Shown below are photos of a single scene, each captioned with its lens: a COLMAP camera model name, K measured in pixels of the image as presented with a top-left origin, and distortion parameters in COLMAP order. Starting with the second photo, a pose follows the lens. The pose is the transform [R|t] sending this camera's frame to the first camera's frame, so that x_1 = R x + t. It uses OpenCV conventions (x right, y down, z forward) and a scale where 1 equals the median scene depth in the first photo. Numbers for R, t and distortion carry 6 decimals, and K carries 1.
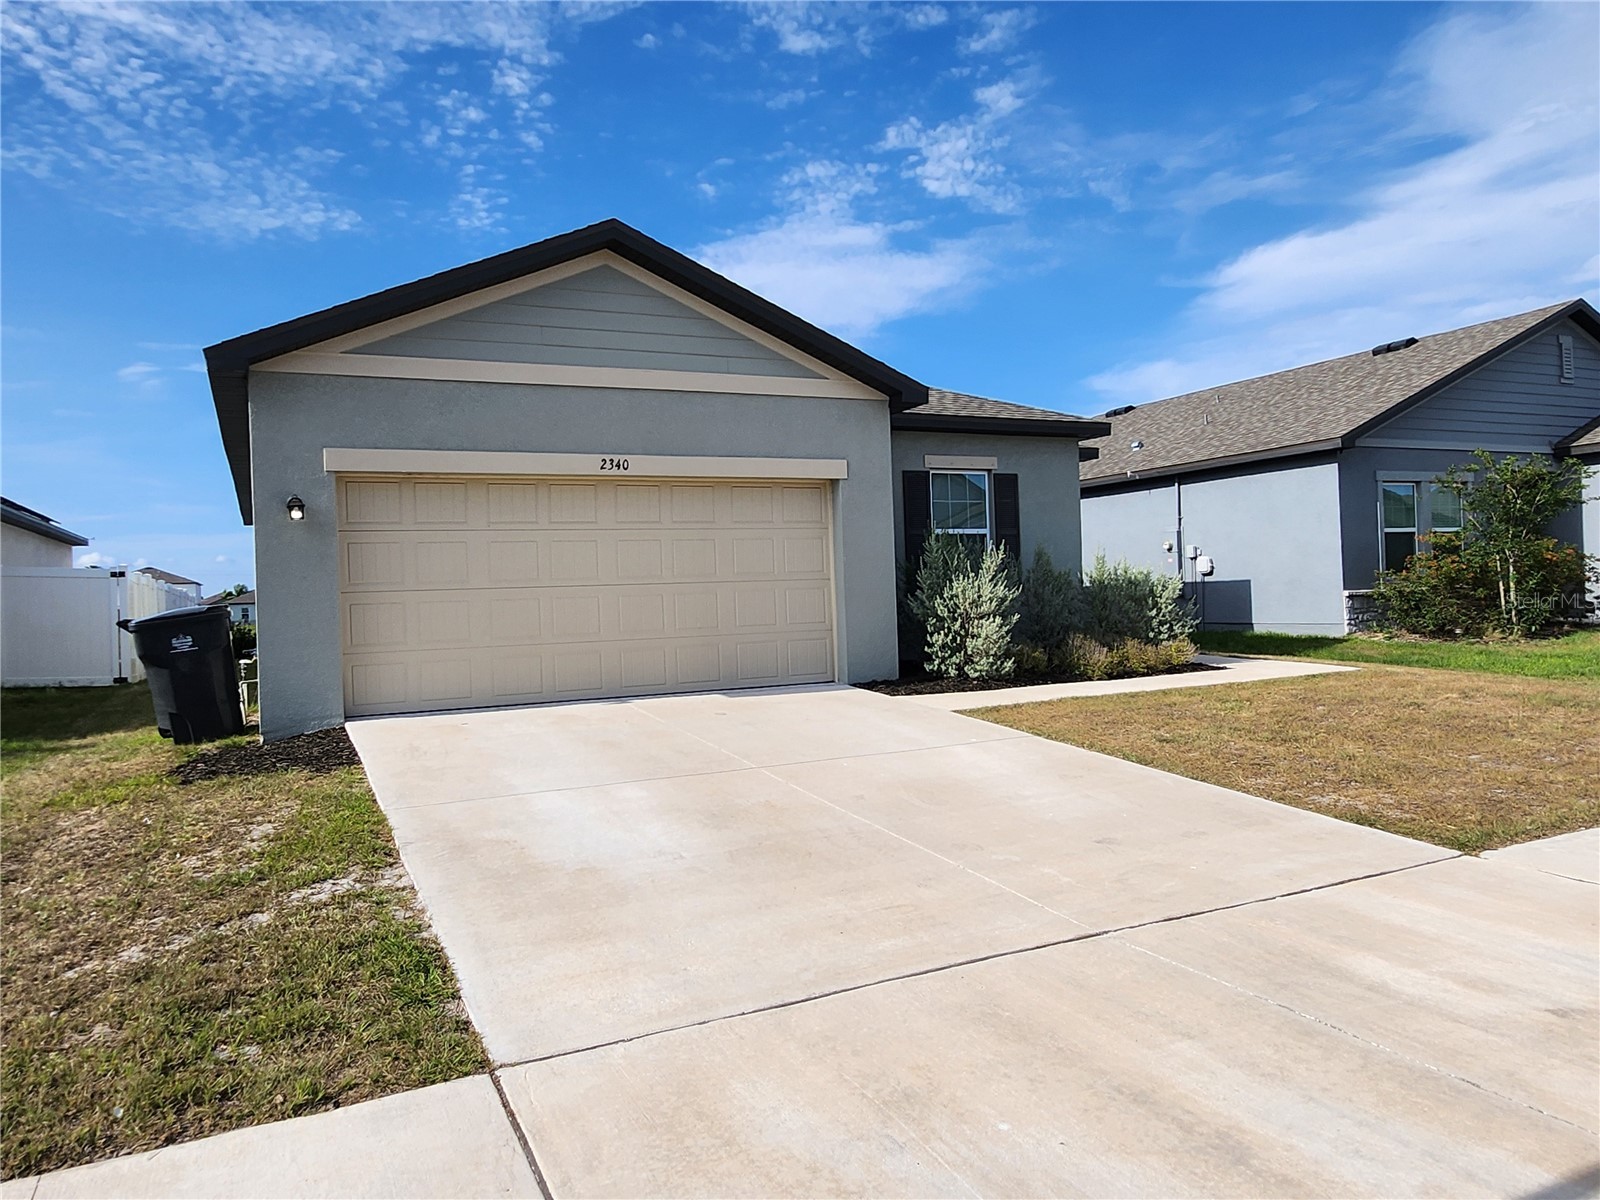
lens RADIAL K [[1100.5, 0, 793.9], [0, 1100.5, 560.1], [0, 0, 1]] dist [0.008097, -0.012842]
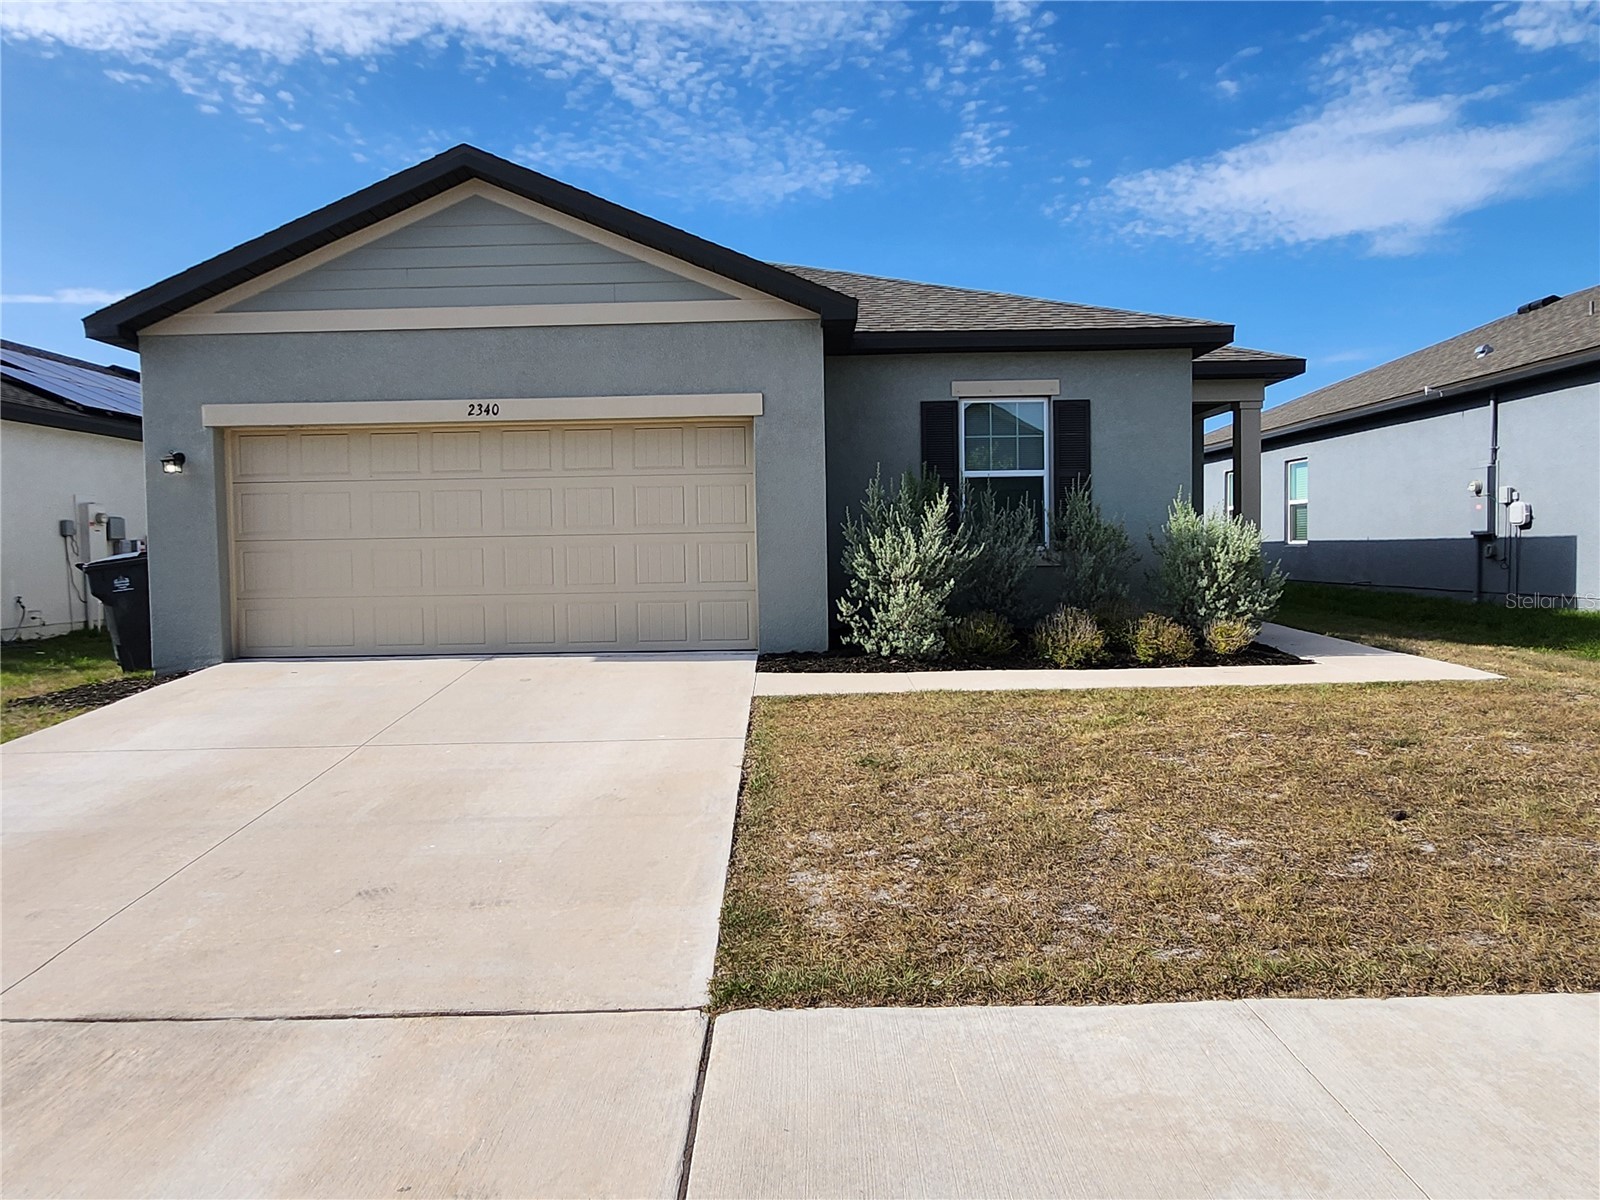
lens RADIAL K [[1101.0, 0, 818.4], [0, 1101.0, 574.6], [0, 0, 1]] dist [0.002233, -0.003763]
pose [[0.896218, 0.030782, -0.442544, 0.397681], [0.000243, 0.997556, 0.069878, -0.008645], [0.443614, -0.062733, 0.894020, 0.207876]]
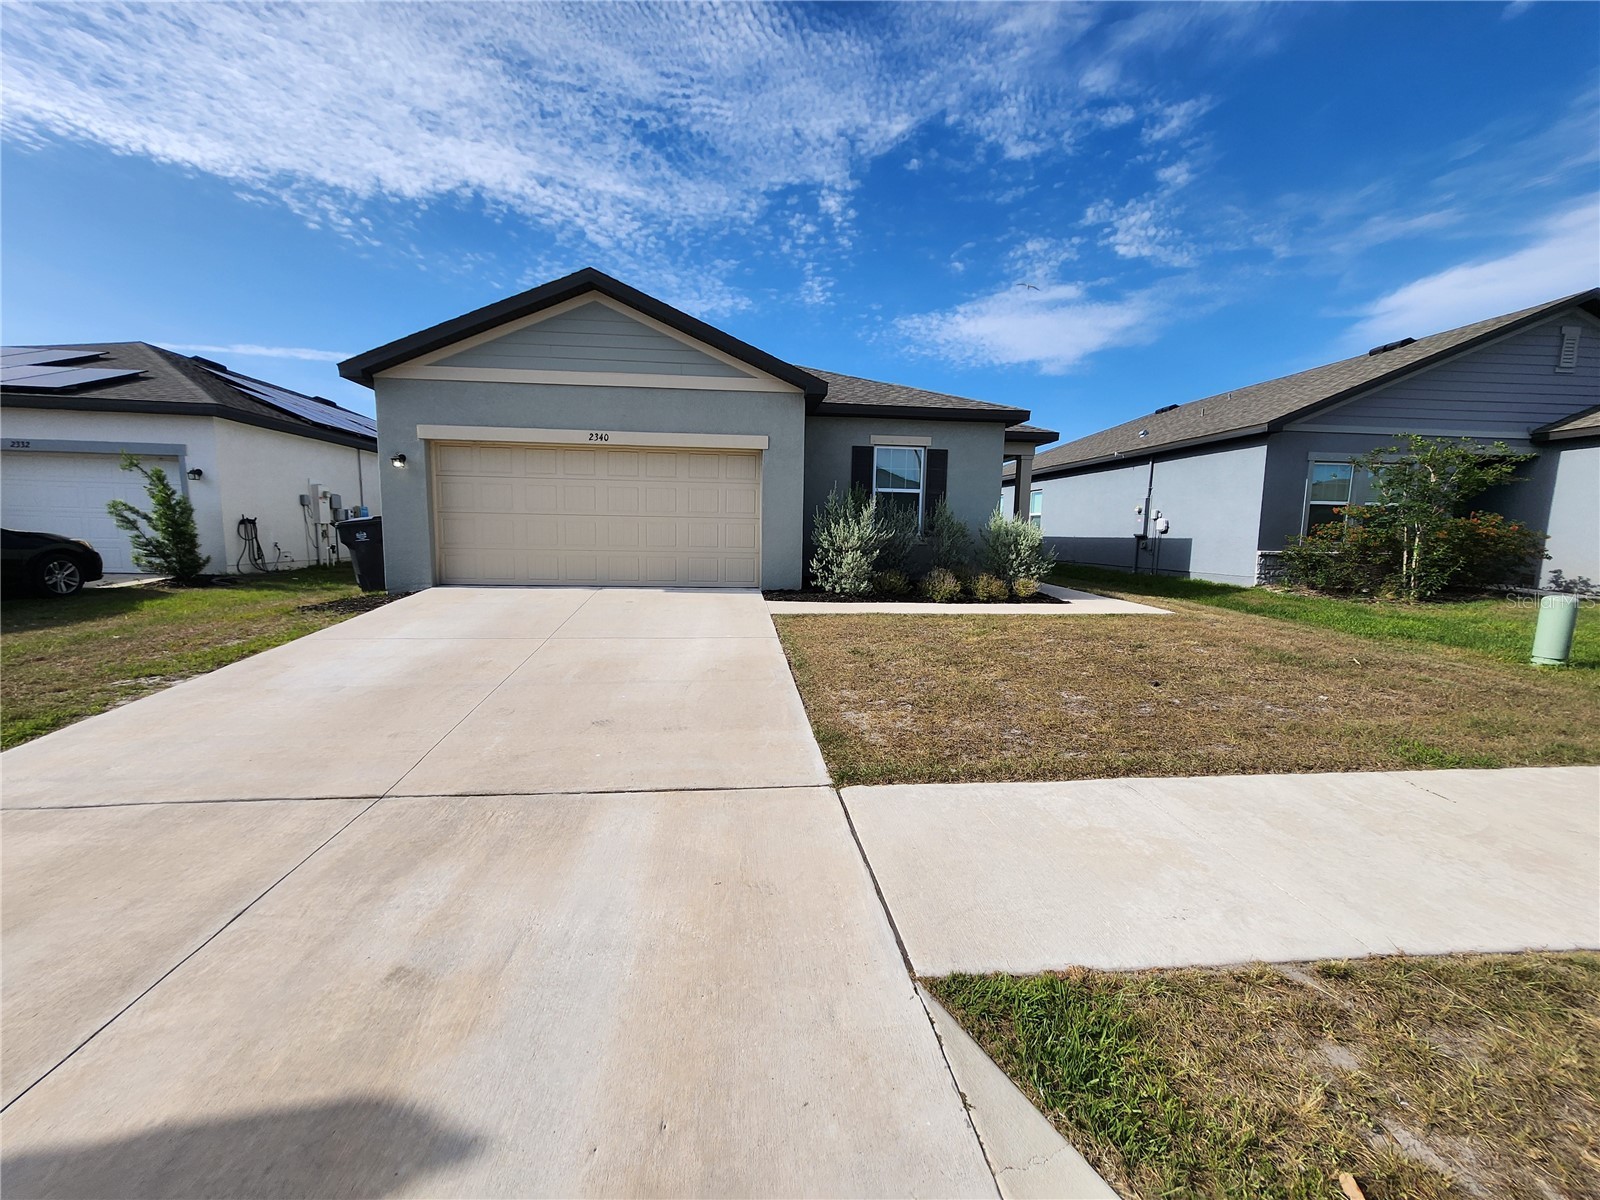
lens RADIAL K [[643.6, 0, 777.6], [0, 643.6, 606.7], [0, 0, 1]] dist [0.000070, 0.001367]
pose [[0.938192, 0.092364, -0.333565, 0.305118], [-0.040727, 0.986501, 0.158612, -0.003850], [0.343712, -0.135224, 0.929288, 0.162697]]
